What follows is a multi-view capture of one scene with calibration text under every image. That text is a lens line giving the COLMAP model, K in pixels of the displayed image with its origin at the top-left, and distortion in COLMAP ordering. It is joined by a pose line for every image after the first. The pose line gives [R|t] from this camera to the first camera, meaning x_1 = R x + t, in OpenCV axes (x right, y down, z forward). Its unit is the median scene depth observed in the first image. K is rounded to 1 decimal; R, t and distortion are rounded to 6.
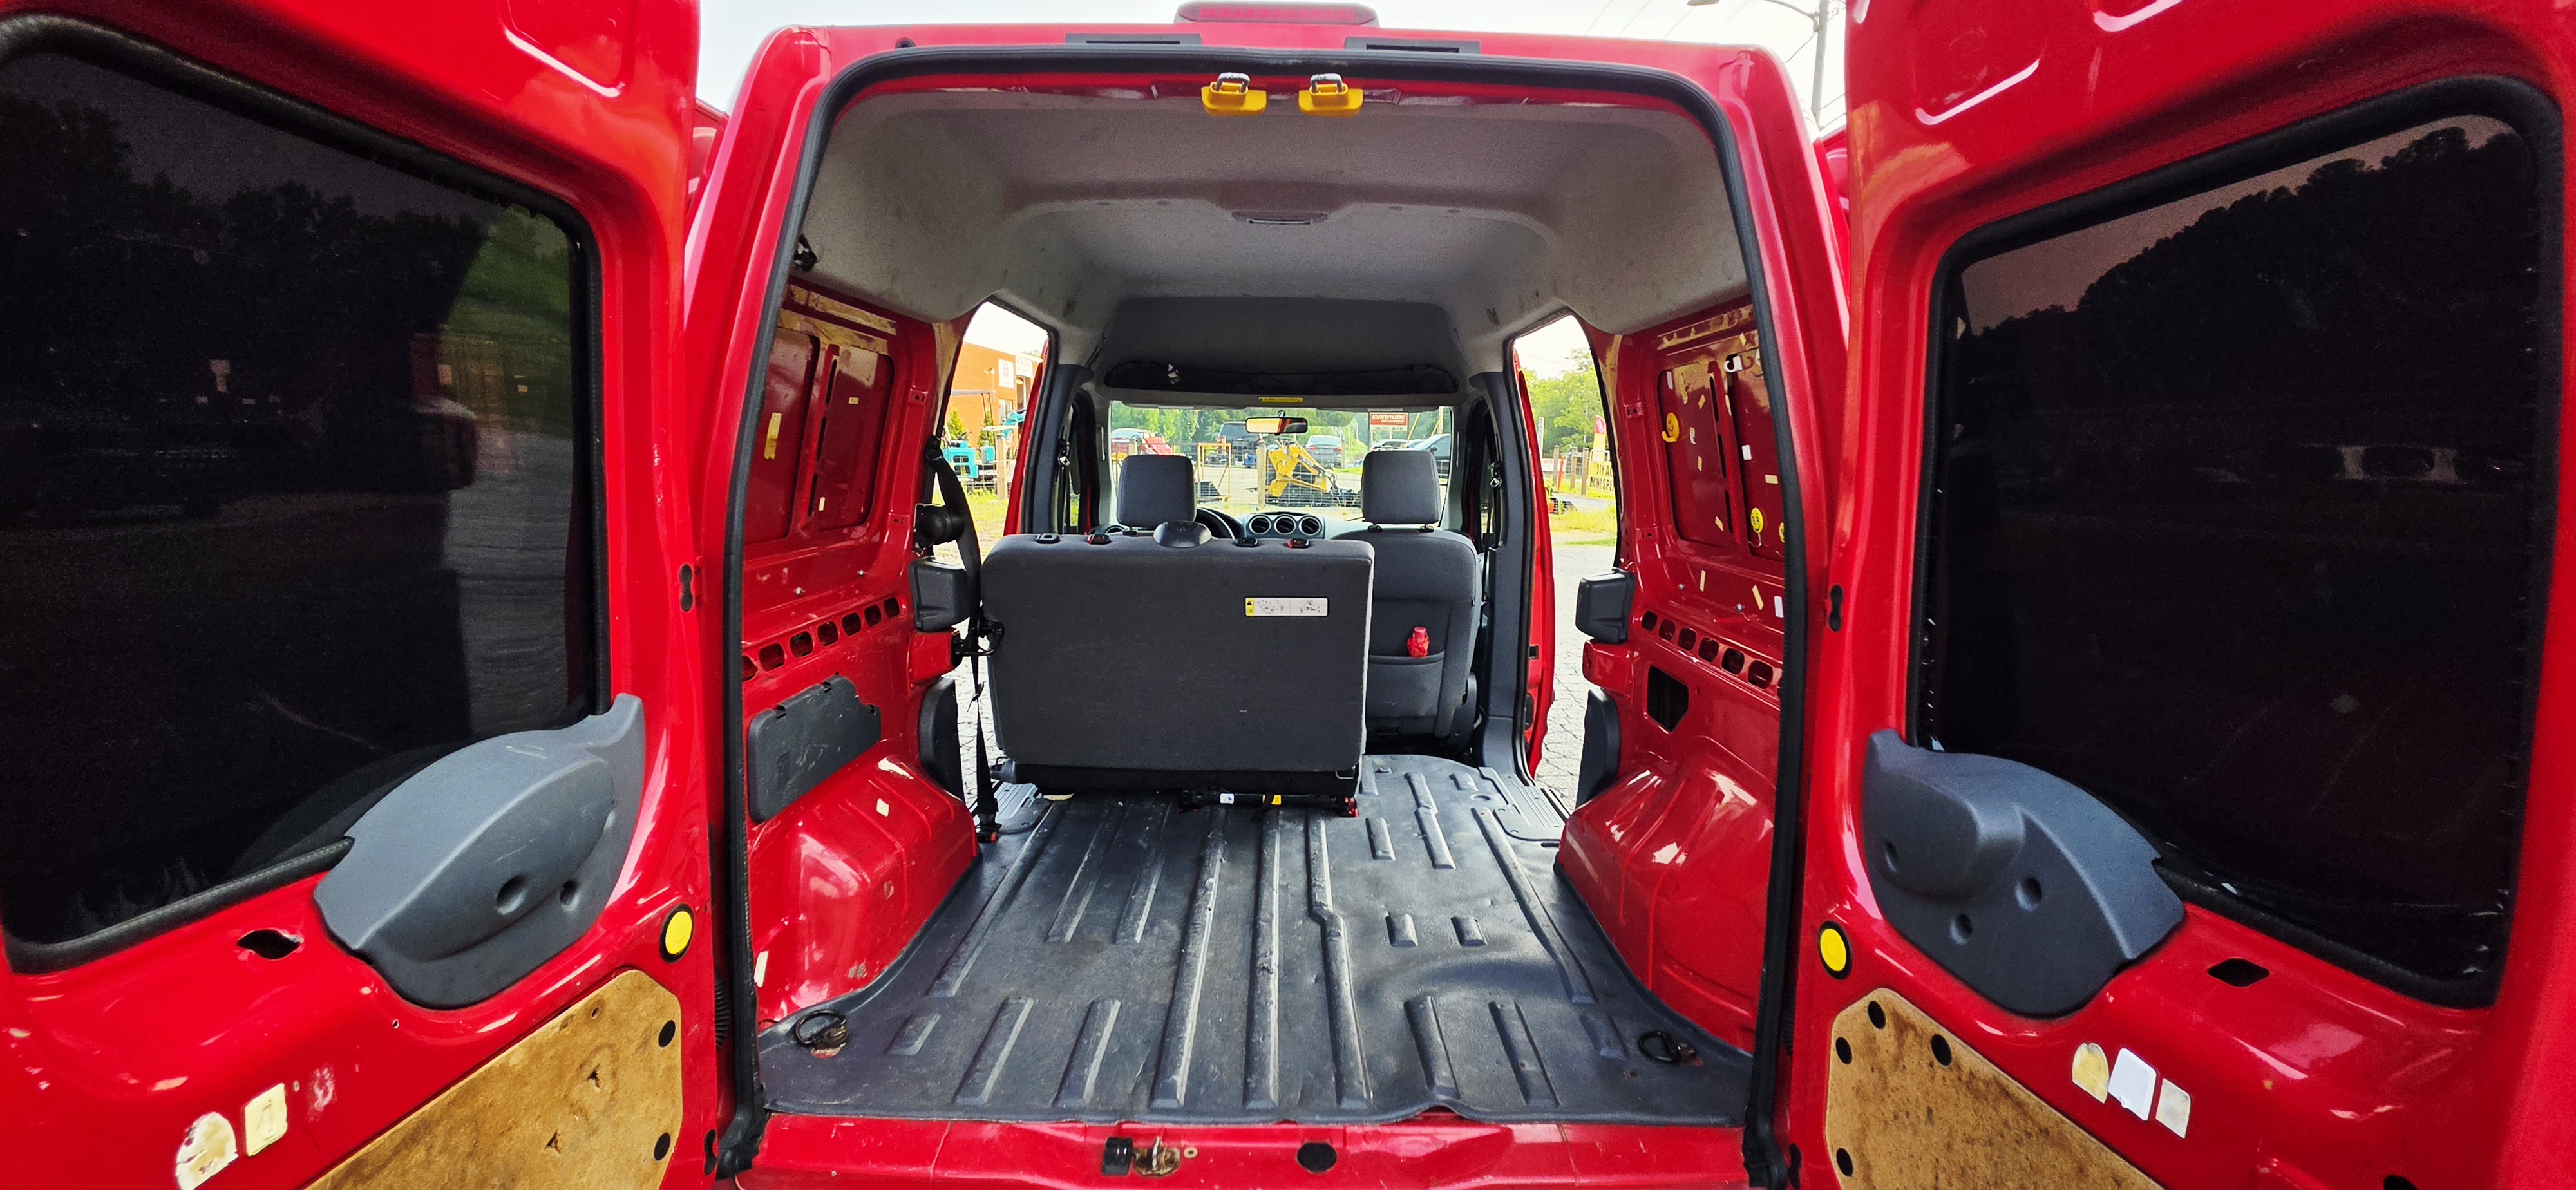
lens RADIAL K [[1029.1, 0, 1298.6], [0, 1029.1, 573.5], [0, 0, 1]] dist [-0.002717, 0.001326]
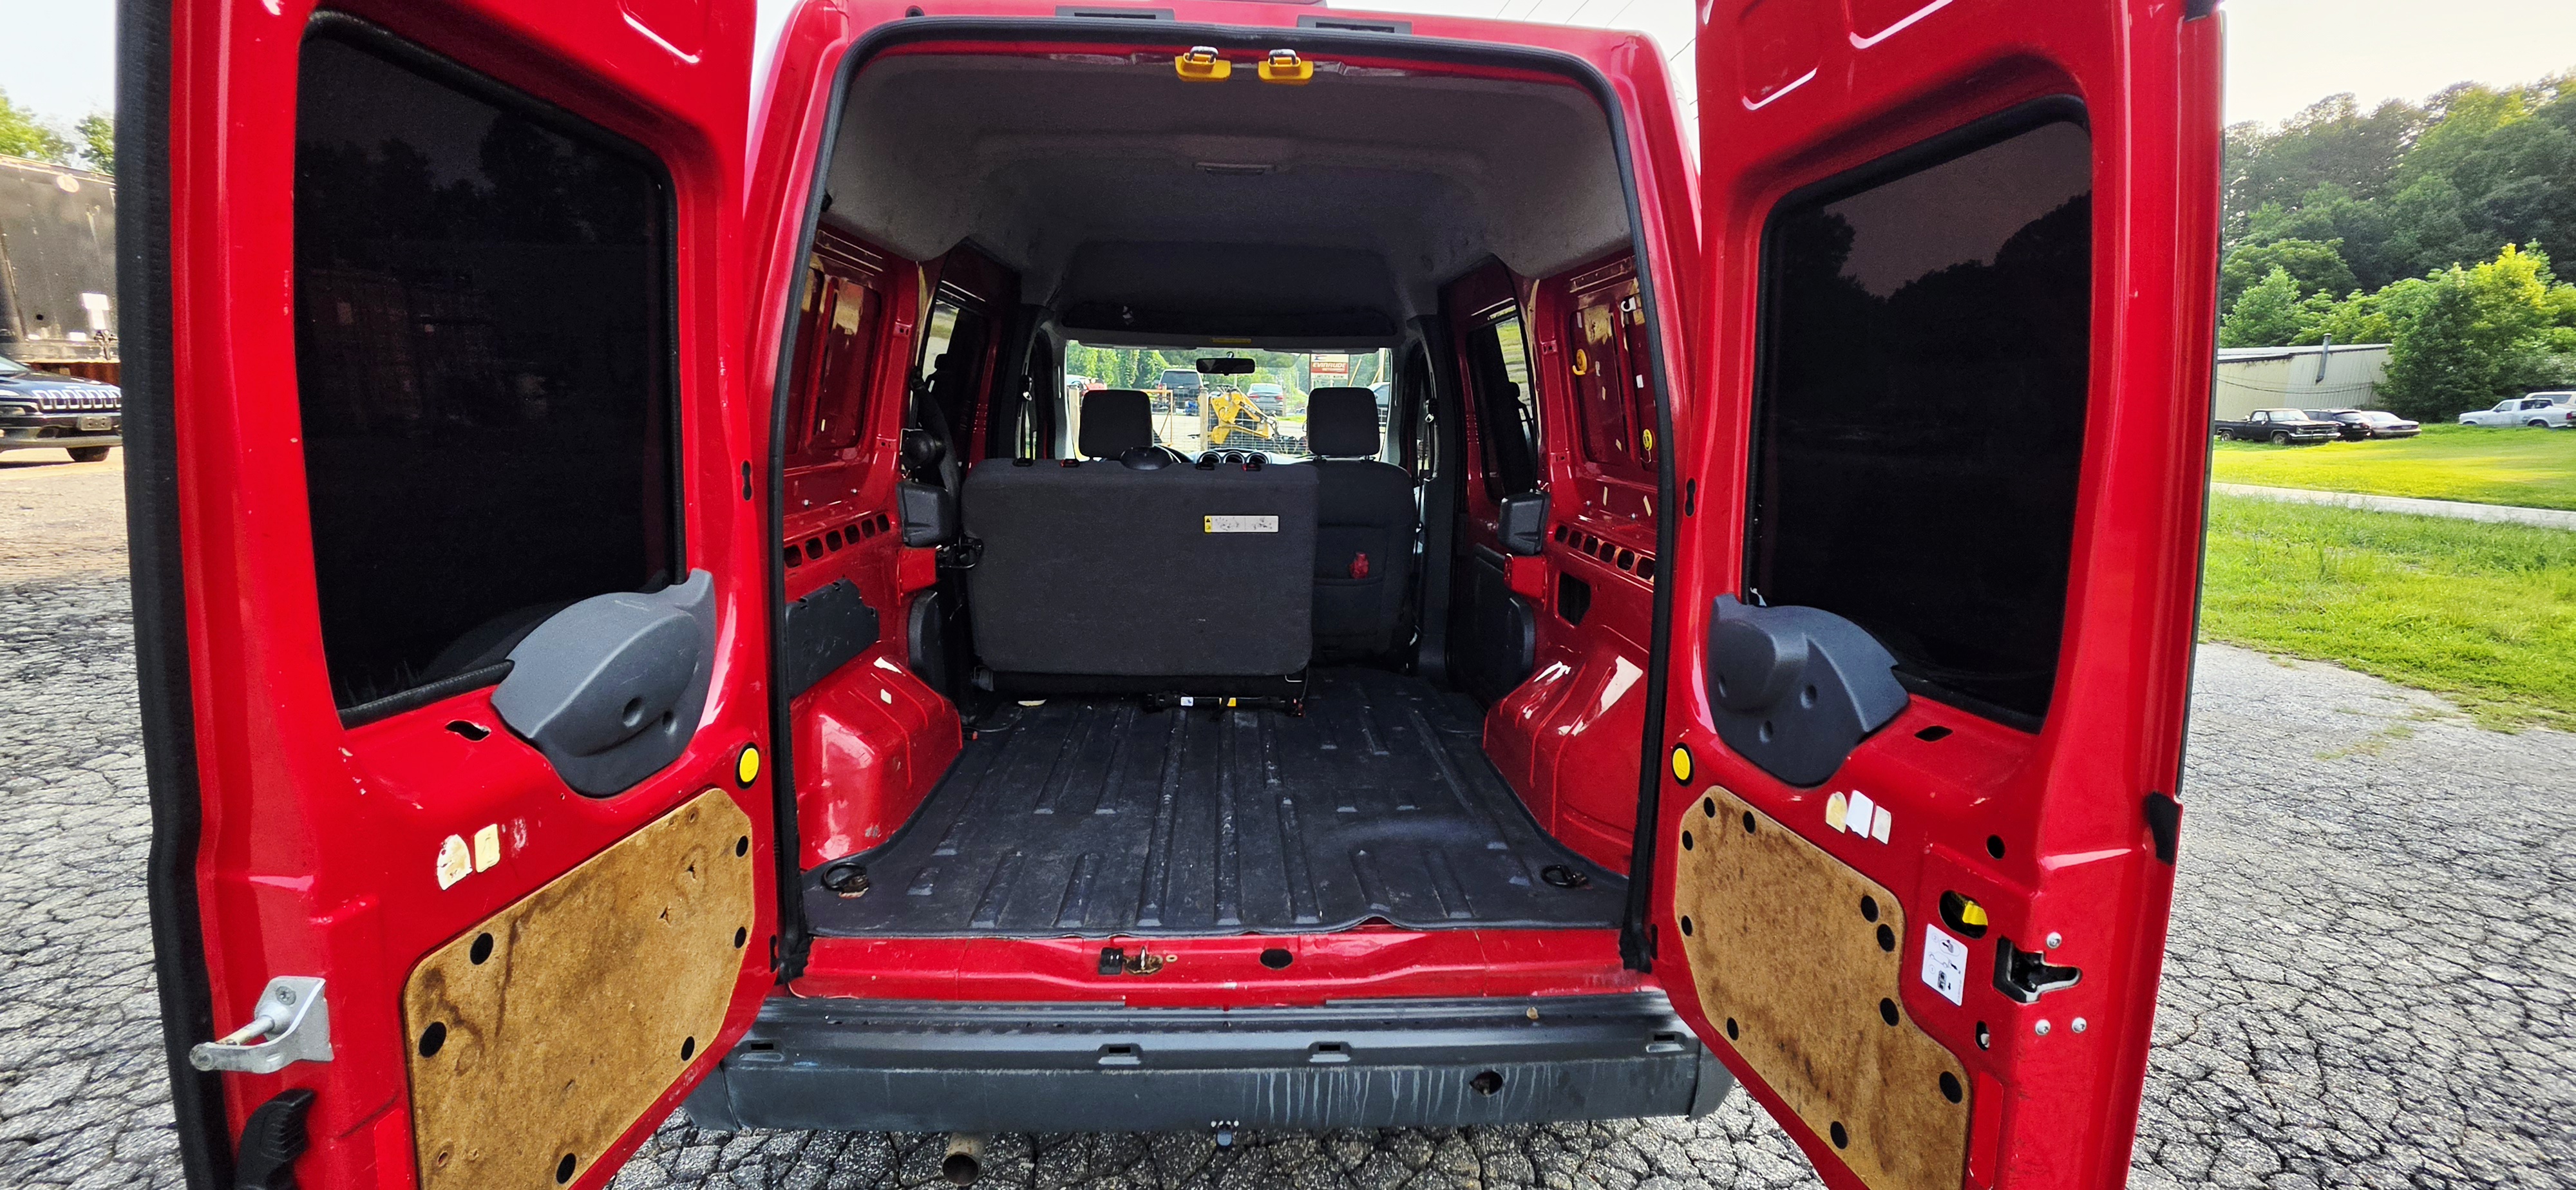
lens RADIAL K [[1029.1, 0, 1296.4], [0, 1029.1, 578.7], [0, 0, 1]] dist [-0.002717, 0.001326]
pose [[0.998543, -0.004356, 0.053781, -0.016790], [0.001485, 0.998577, 0.053316, 0.043032], [-0.053936, -0.053159, 0.997128, -0.153768]]
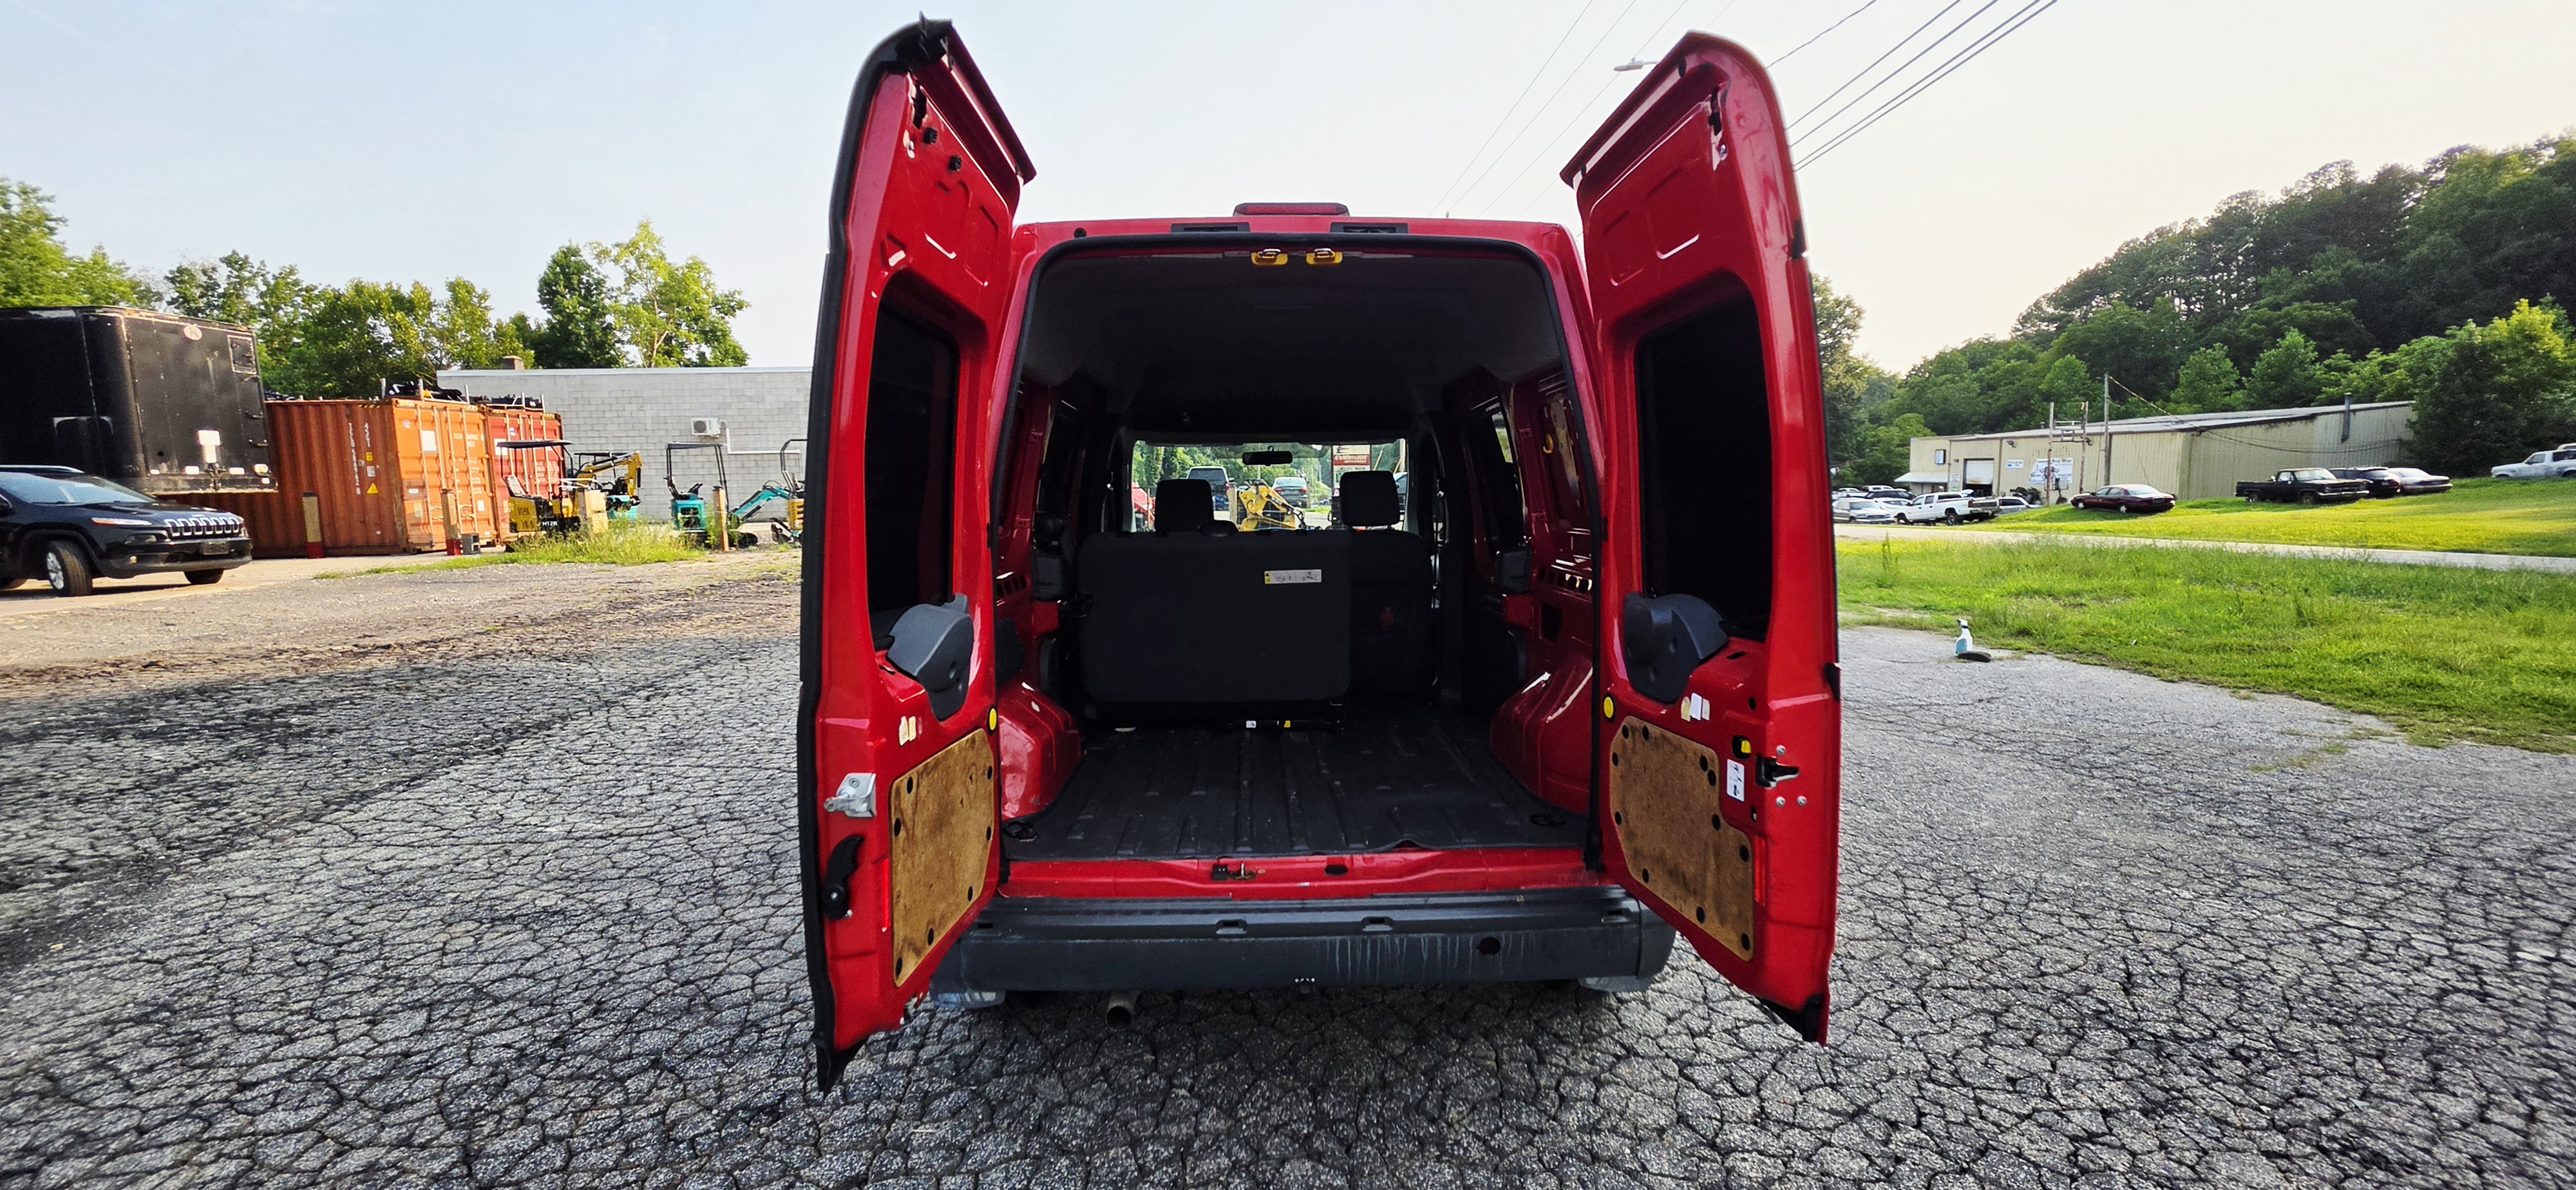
lens RADIAL K [[1029.1, 0, 1300.9], [0, 1029.1, 584.3], [0, 0, 1]] dist [-0.002717, 0.001326]
pose [[0.998964, -0.031194, 0.033133, -0.064806], [0.032218, 0.999005, -0.030825, 0.116895], [-0.032139, 0.031860, 0.998975, -0.567627]]
